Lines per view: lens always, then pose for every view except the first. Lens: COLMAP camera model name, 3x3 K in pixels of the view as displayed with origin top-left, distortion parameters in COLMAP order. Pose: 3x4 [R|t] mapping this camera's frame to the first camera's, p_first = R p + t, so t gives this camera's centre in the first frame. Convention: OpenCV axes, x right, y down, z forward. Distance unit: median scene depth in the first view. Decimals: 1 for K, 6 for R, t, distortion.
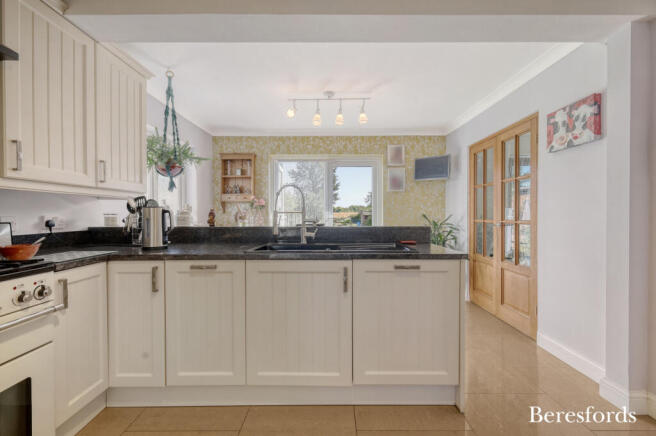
lens RADIAL K [[289.9, 0, 328.9], [0, 289.9, 217.8], [0, 0, 1]] dist [0.002368, 0.000452]
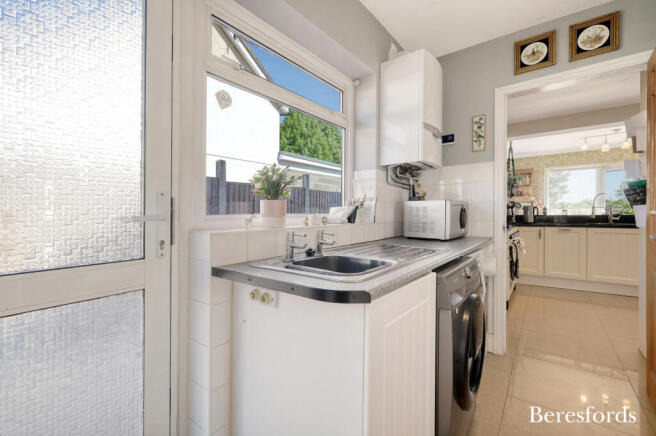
lens RADIAL K [[289.9, 0, 324.6], [0, 289.9, 215.7], [0, 0, 1]] dist [0.002368, 0.000452]
pose [[0.792652, -0.000147, -0.609675, -0.199912], [-0.000569, 0.999999, -0.000980, 0.019049], [0.609674, 0.001124, 0.792651, -0.817280]]
